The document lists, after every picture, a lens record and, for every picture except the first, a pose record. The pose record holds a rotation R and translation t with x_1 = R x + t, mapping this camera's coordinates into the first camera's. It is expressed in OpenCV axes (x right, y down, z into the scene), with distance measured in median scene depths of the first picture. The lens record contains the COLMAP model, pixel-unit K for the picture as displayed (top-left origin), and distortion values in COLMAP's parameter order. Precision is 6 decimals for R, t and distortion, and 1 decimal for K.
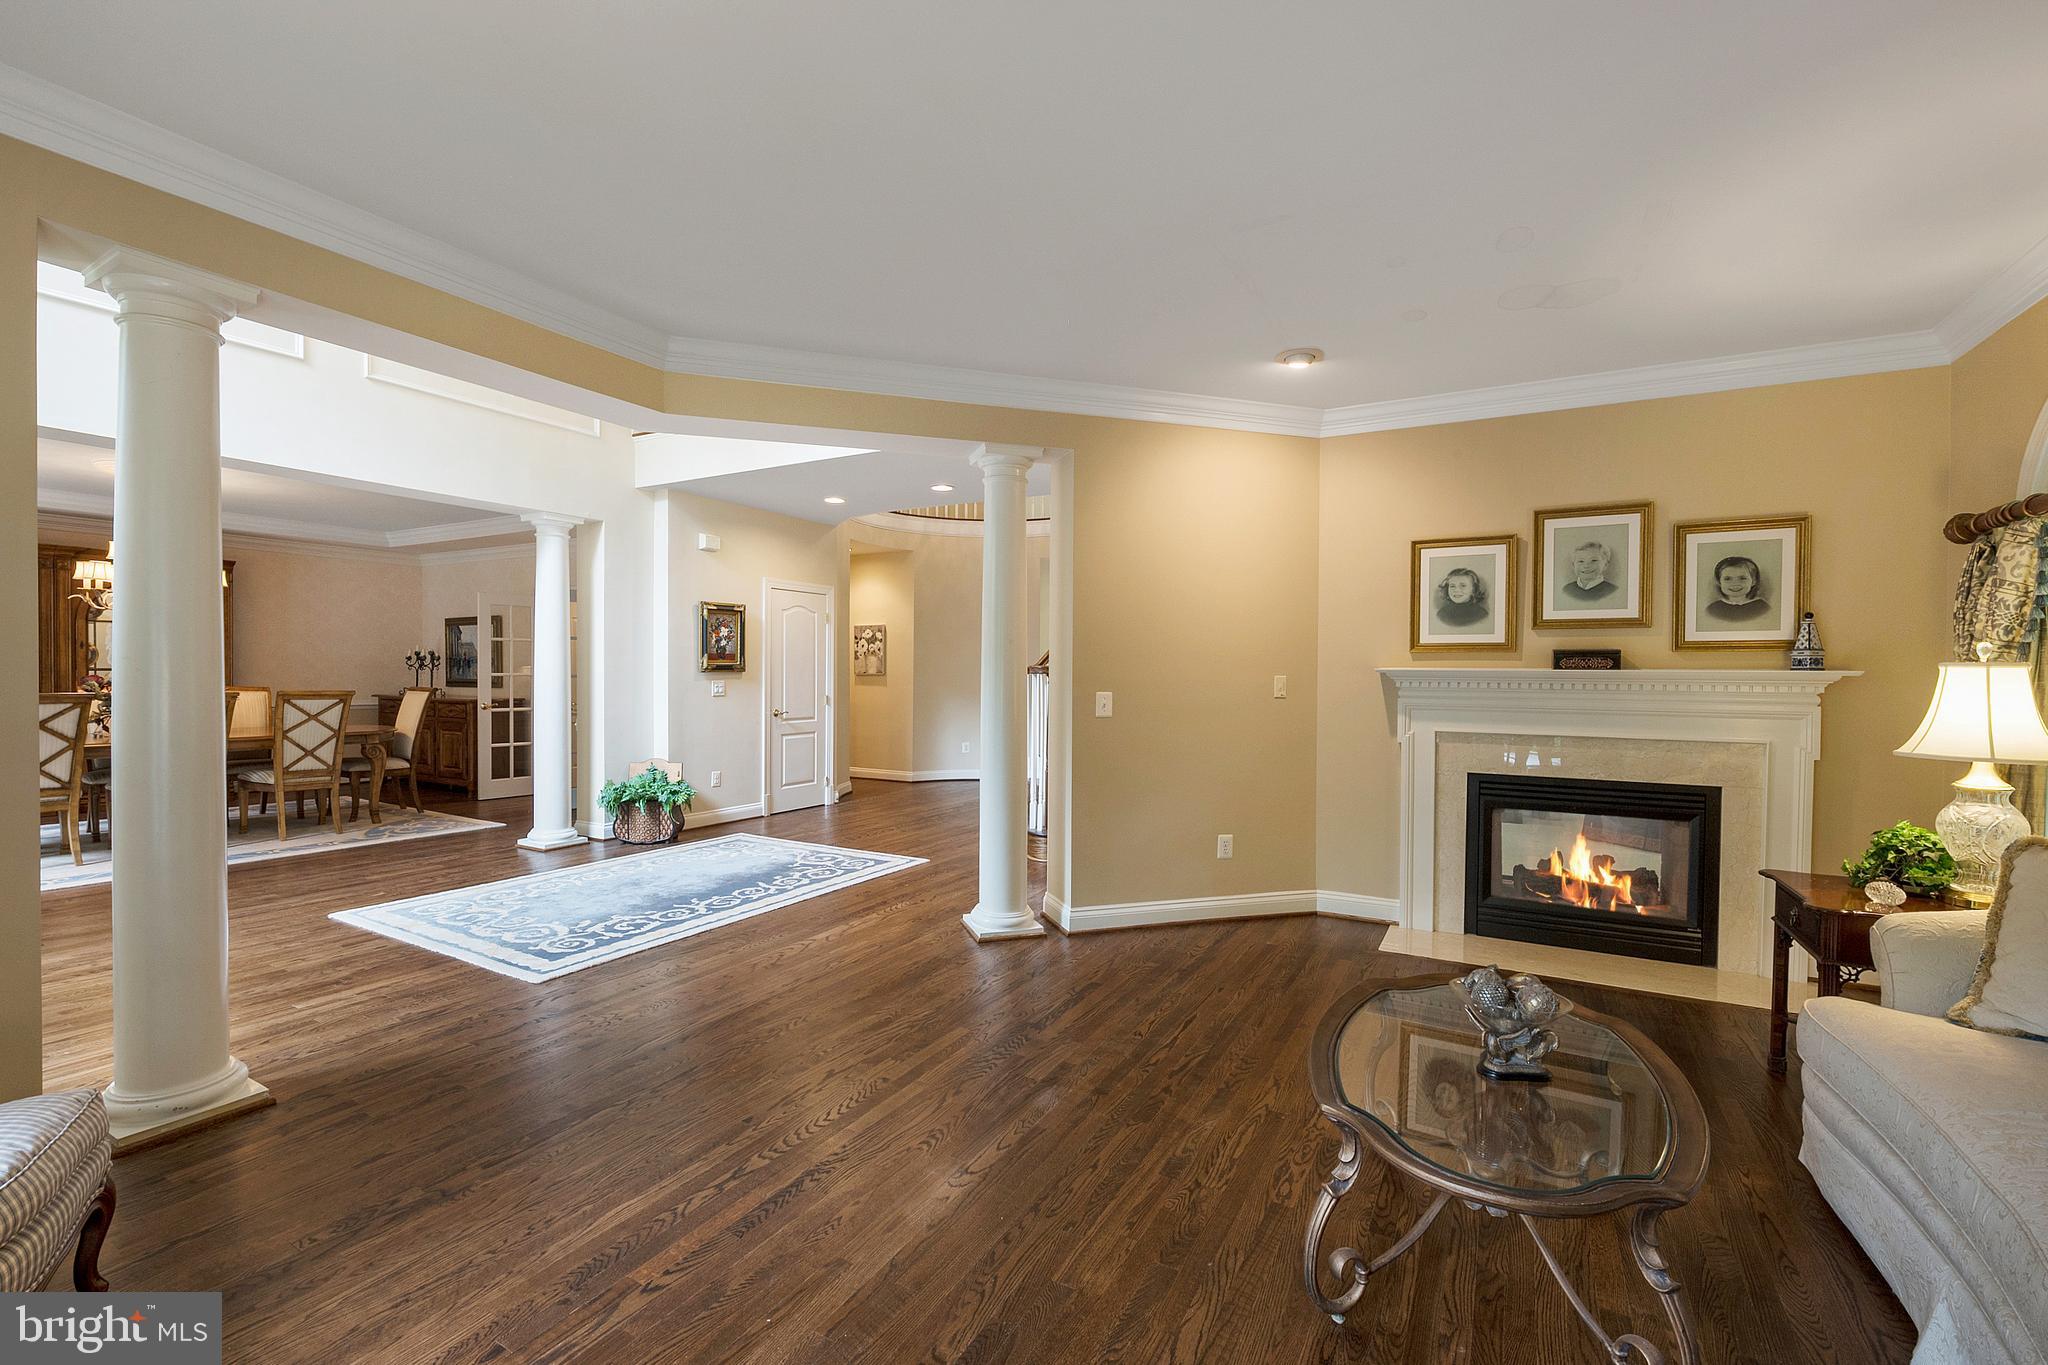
lens RADIAL K [[884.6, 0, 1024.0], [0, 884.6, 682.5], [0, 0, 1]] dist [0.002247, 0.000208]
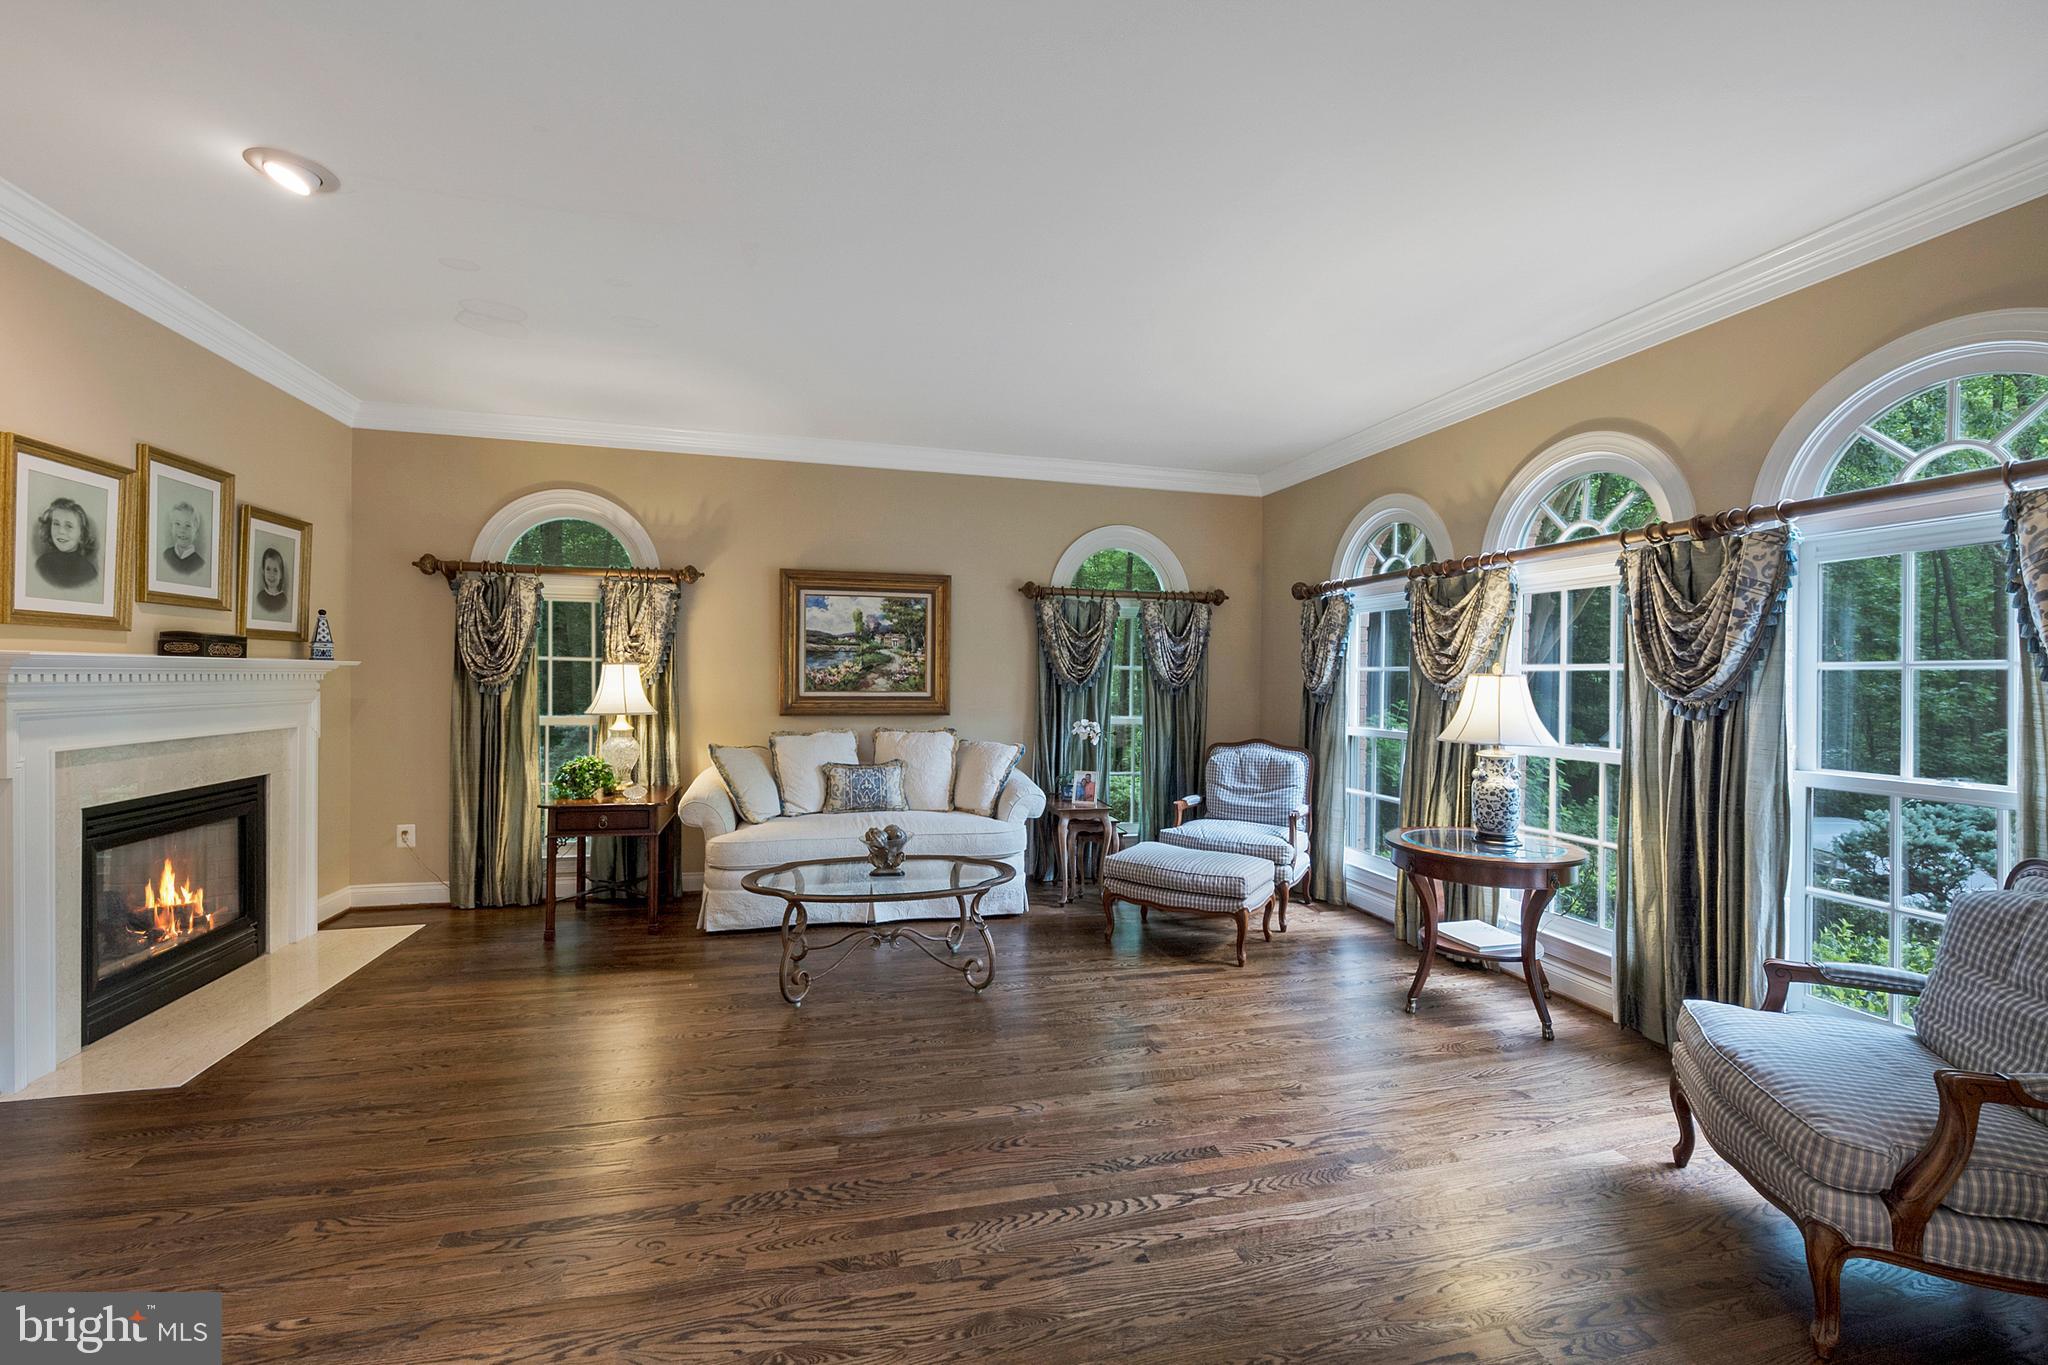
lens RADIAL K [[831.2, 0, 1024.0], [0, 831.2, 682.5], [0, 0, 1]] dist [-0.002861, -0.000268]
pose [[-0.700744, -0.022491, 0.713058, -0.484819], [-0.012288, 0.999735, 0.019458, -0.015776], [-0.713307, 0.004873, -0.700835, 1.026200]]
